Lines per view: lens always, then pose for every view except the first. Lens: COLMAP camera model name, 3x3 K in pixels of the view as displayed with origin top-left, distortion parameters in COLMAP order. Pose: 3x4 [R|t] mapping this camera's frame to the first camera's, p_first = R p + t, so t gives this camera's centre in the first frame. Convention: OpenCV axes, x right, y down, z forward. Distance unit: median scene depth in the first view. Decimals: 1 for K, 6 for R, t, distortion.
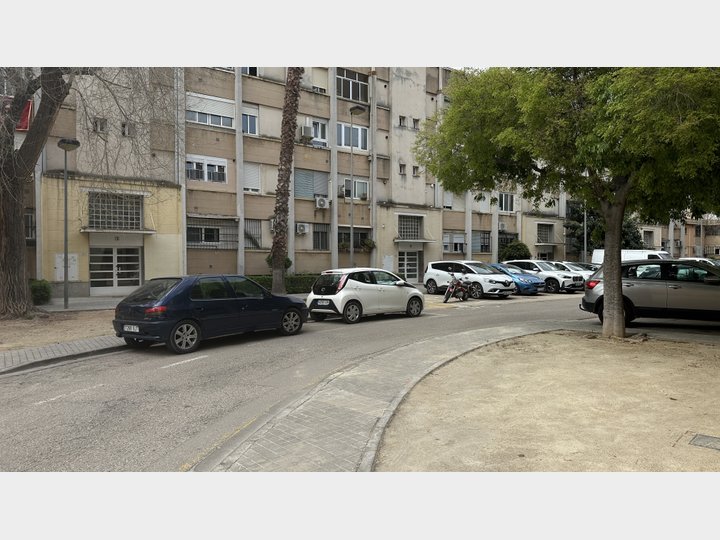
lens RADIAL K [[462.5, 0, 360.0], [0, 462.5, 270.0], [0, 0, 1]] dist [0.001945, -0.002401]
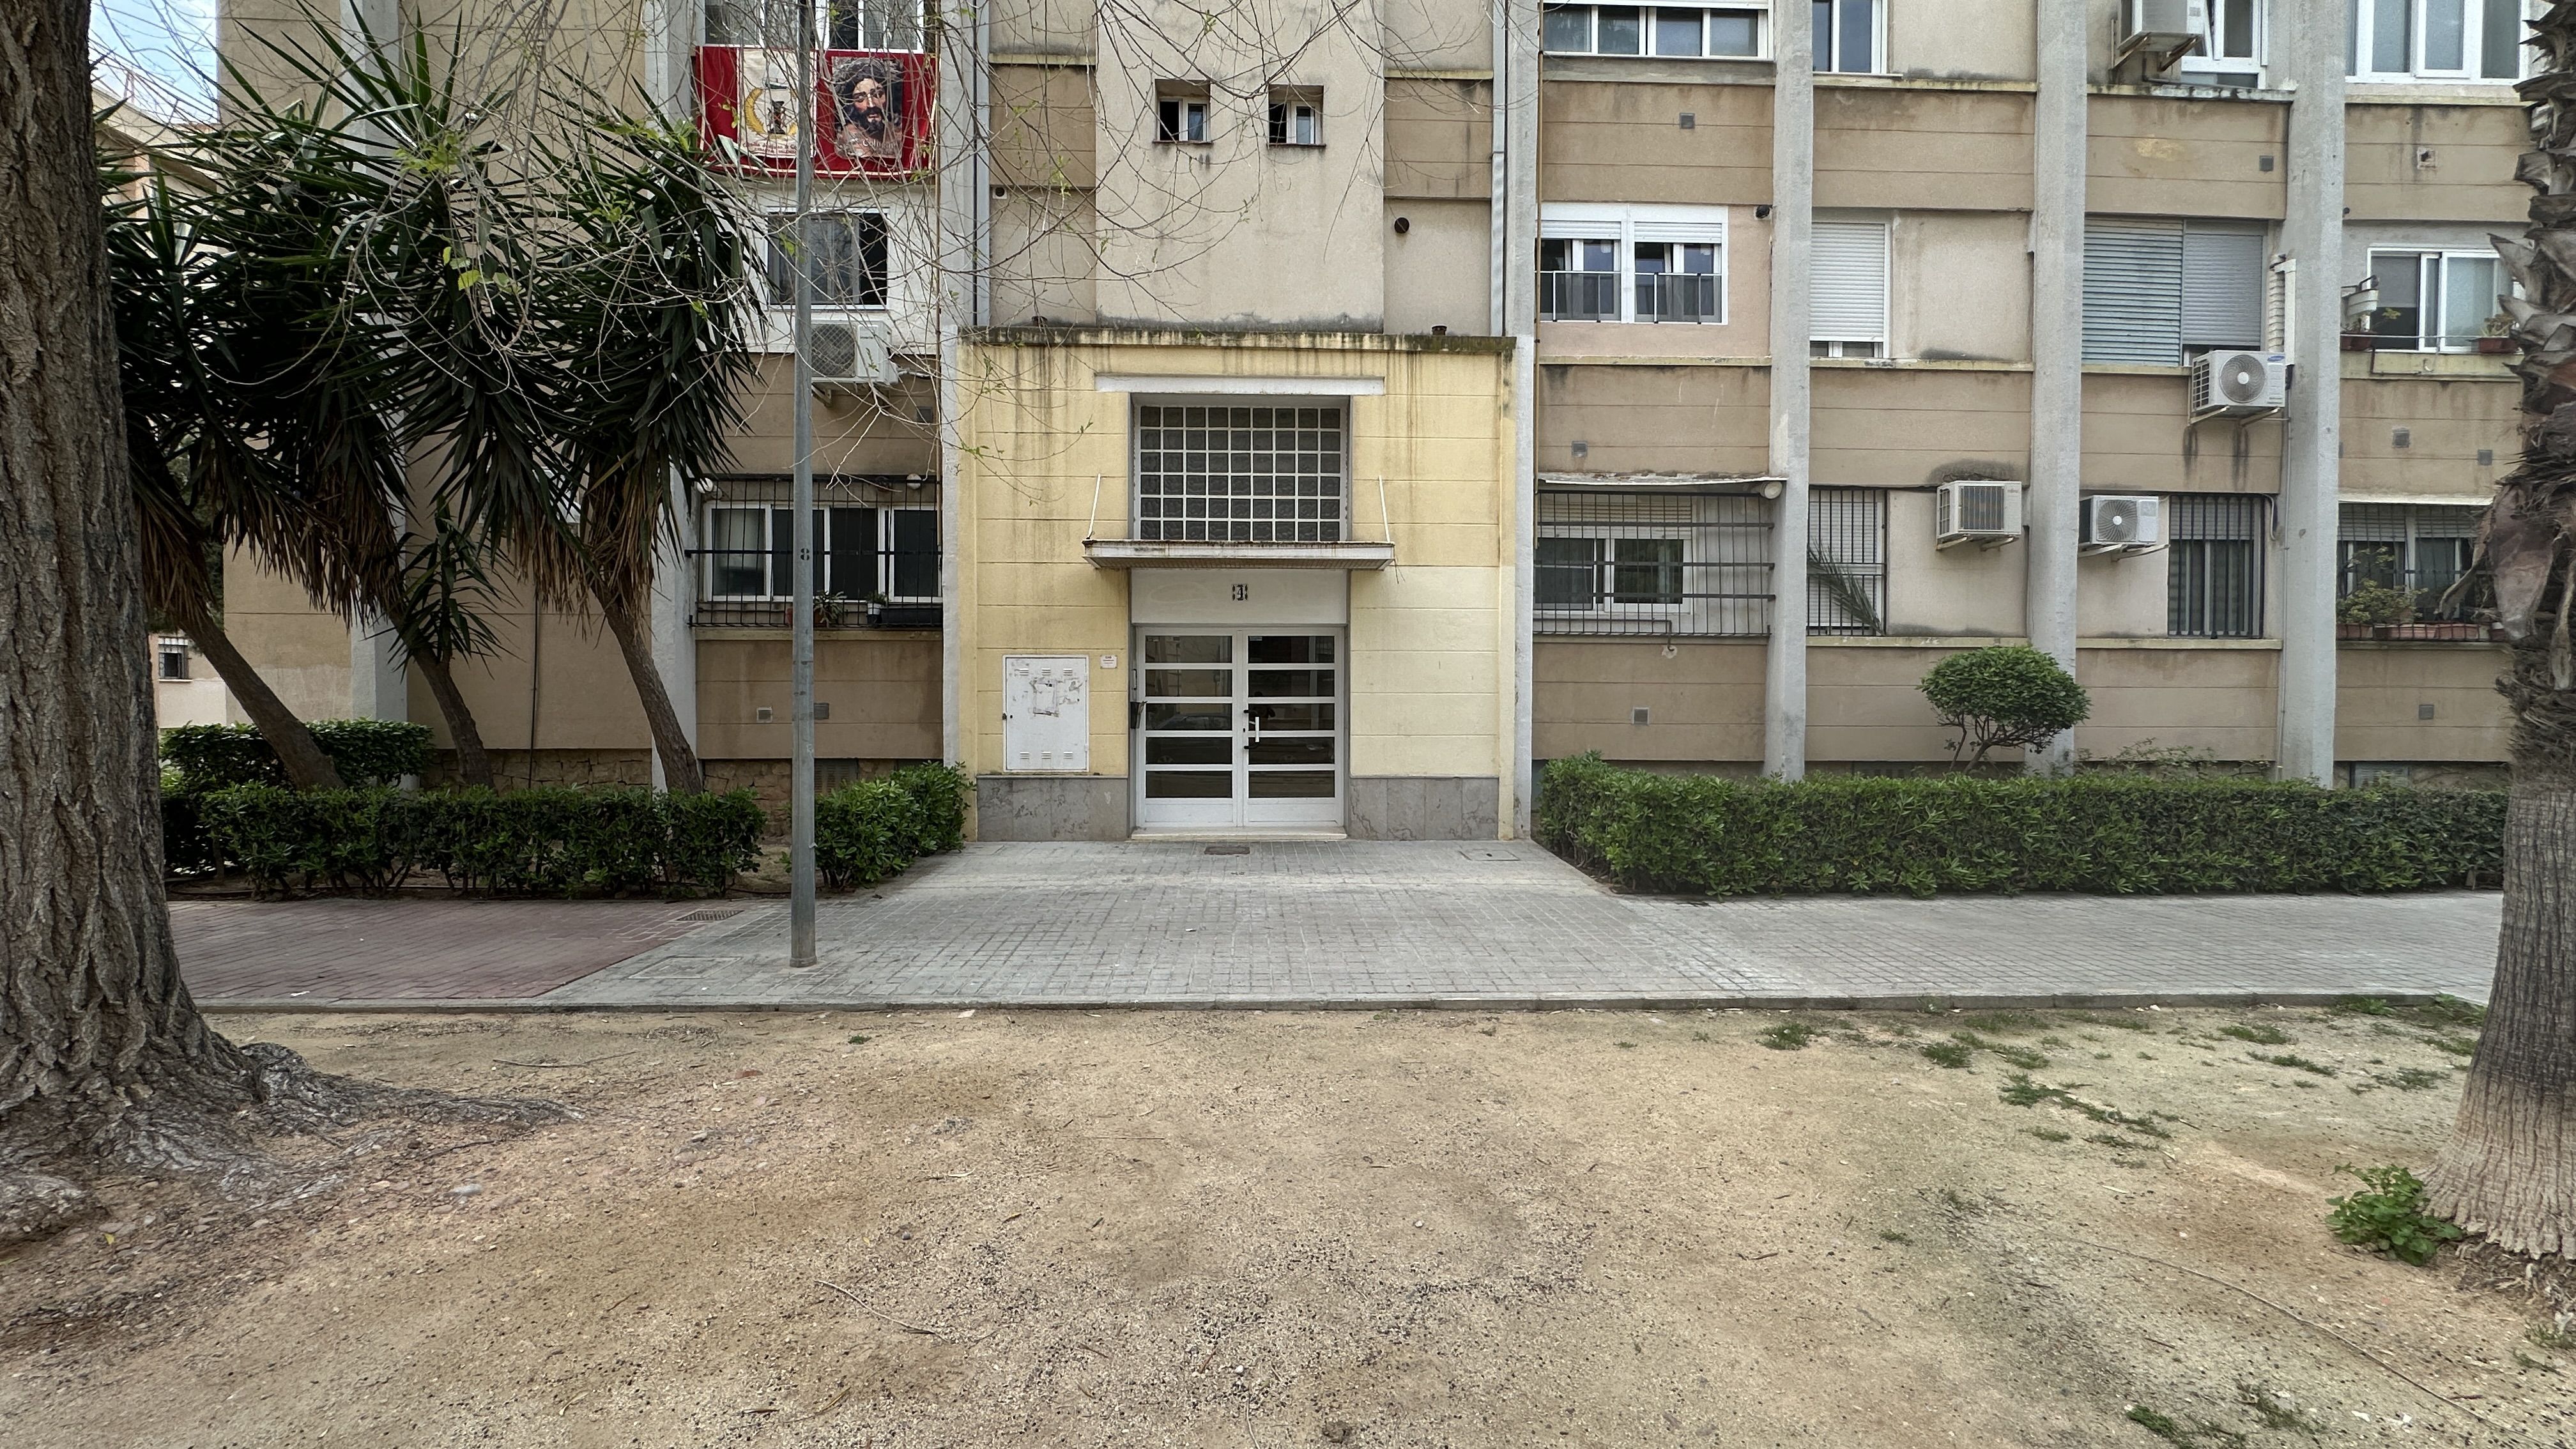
lens RADIAL K [[1019.9, 0, 1288.0], [0, 1019.9, 724.5], [0, 0, 1]] dist [0.014283, -0.000020]
pose [[0.815571, 0.019601, -0.578325, -0.185610], [-0.012728, 0.999792, 0.015937, -0.009524], [0.578518, -0.005637, 0.815650, 0.527258]]
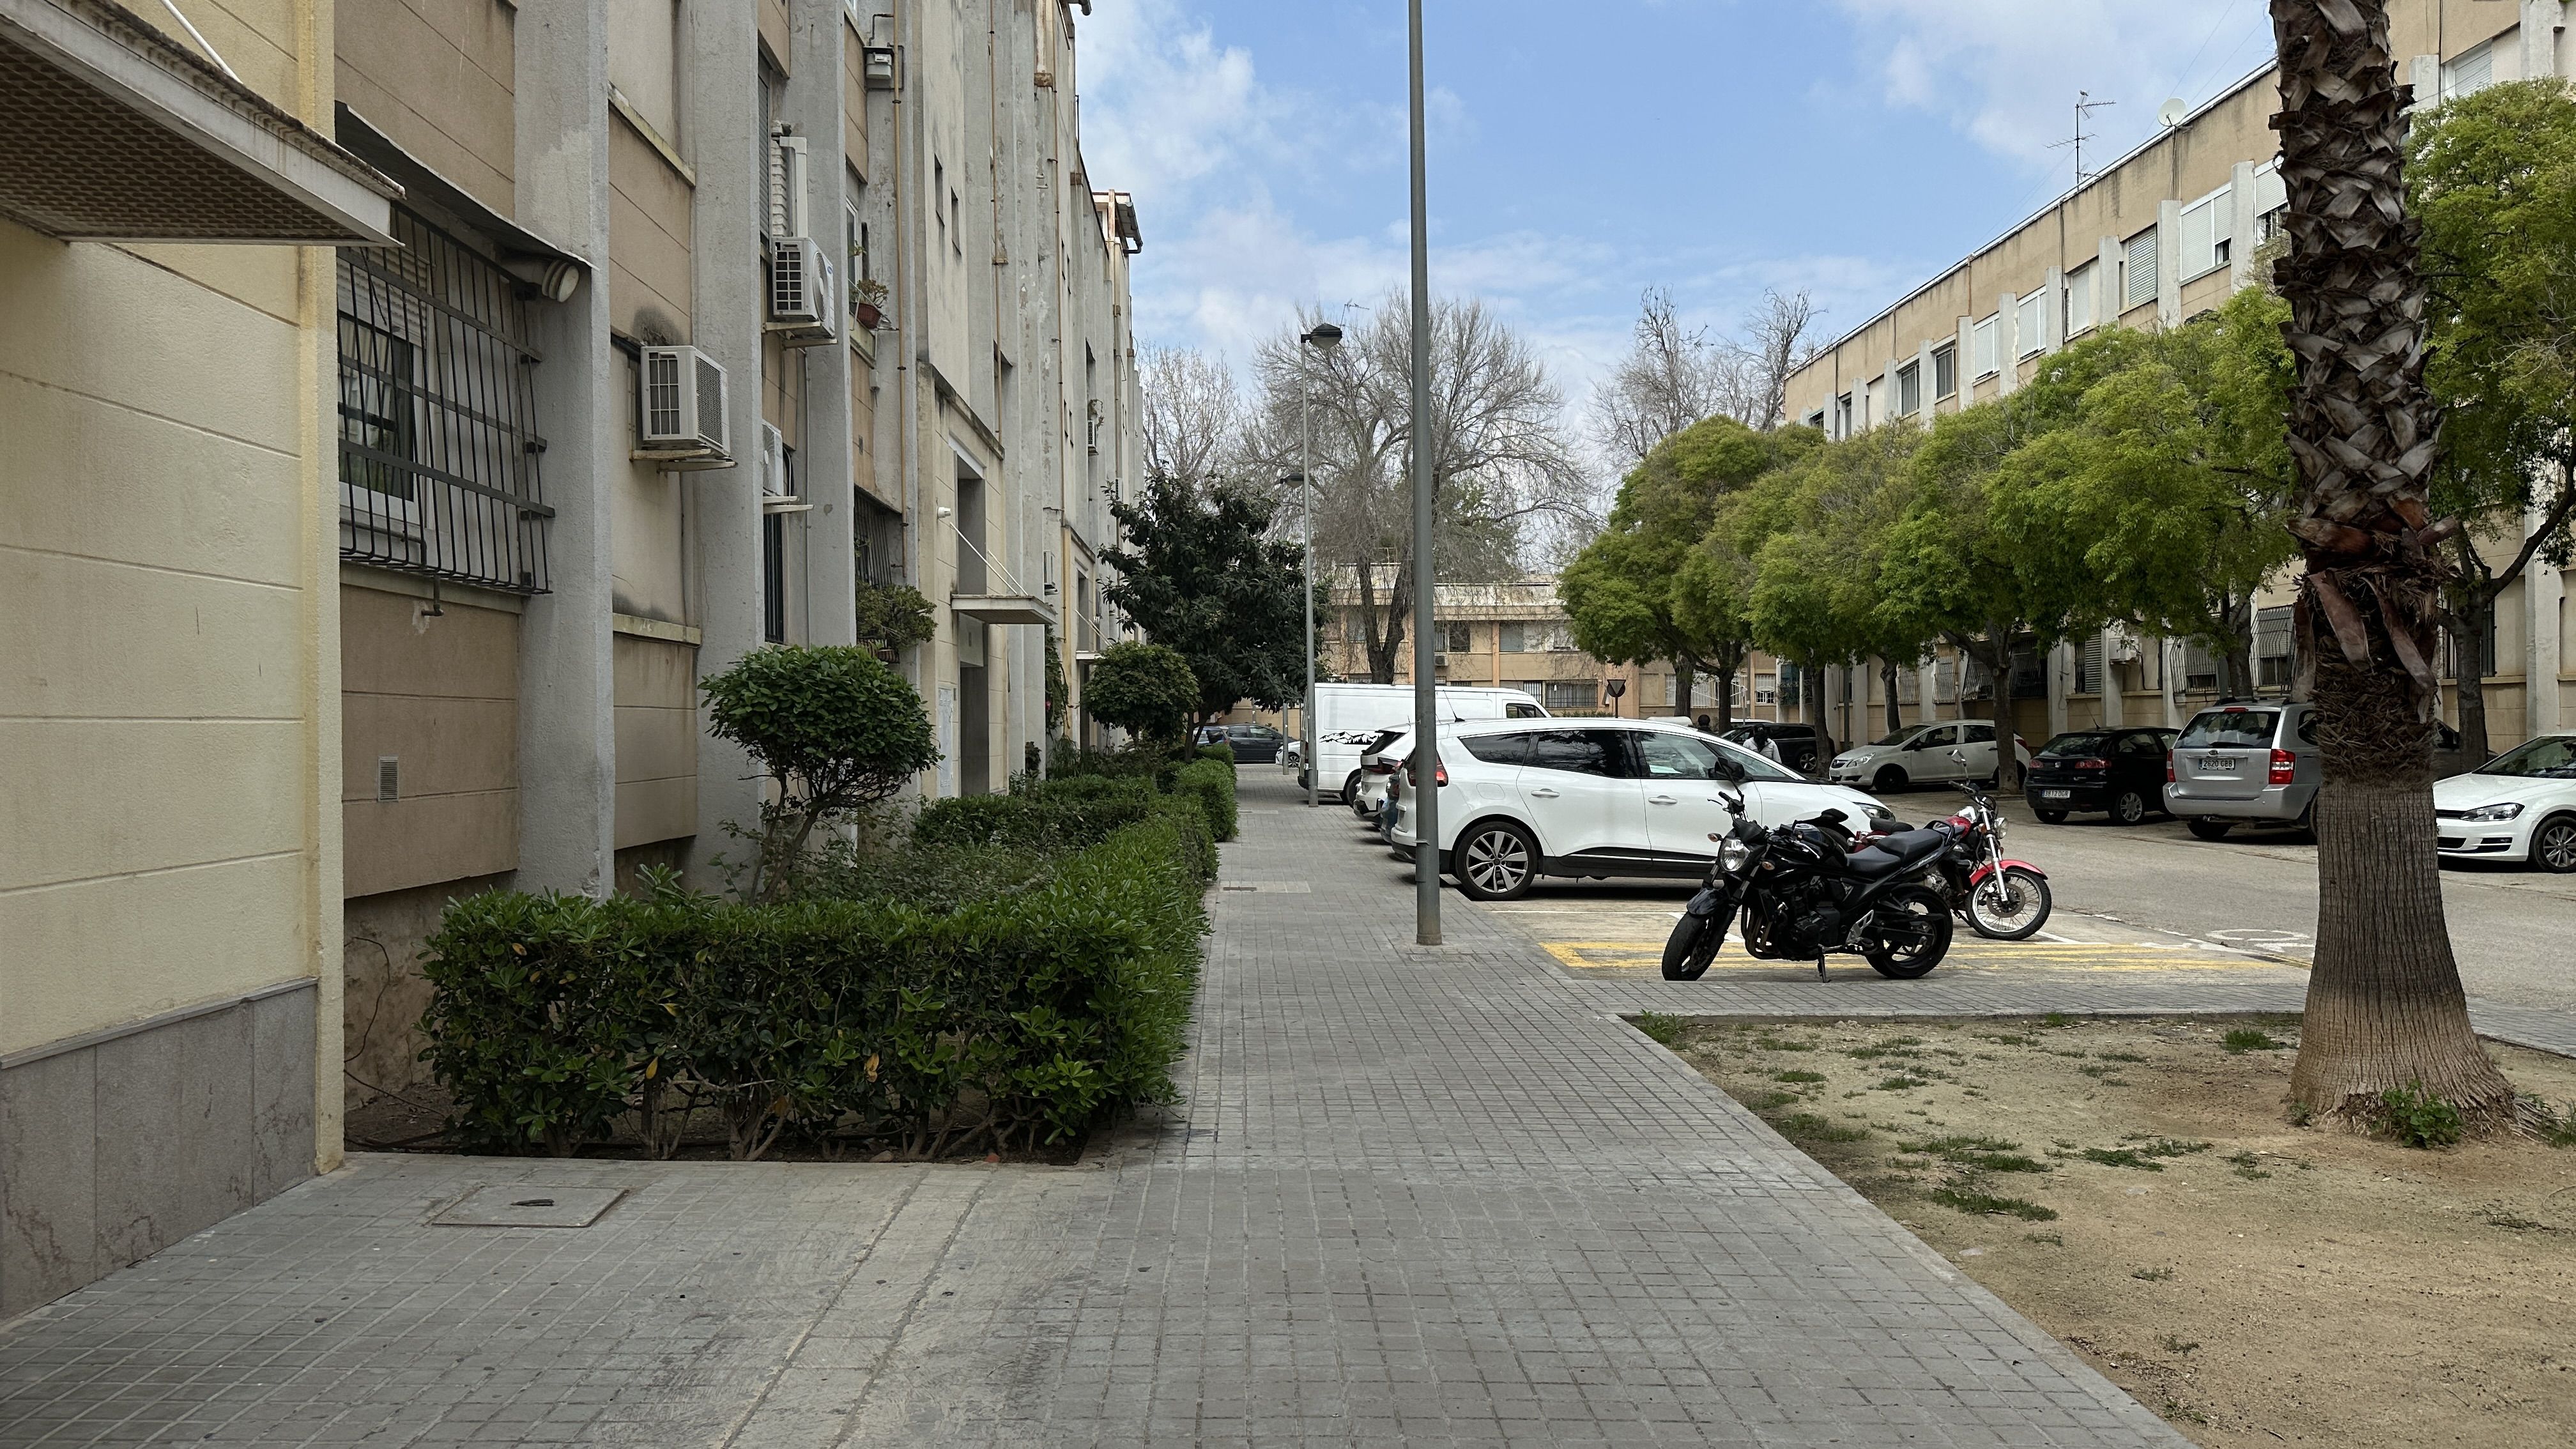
lens RADIAL K [[1833.6, 0, 1288.0], [0, 1833.6, 724.5], [0, 0, 1]] dist [0.002419, 0.000956]
pose [[0.571428, 0.004561, 0.820640, -0.524767], [0.005990, 0.999935, -0.009729, -0.013131], [-0.820630, 0.010475, 0.571363, 0.696542]]
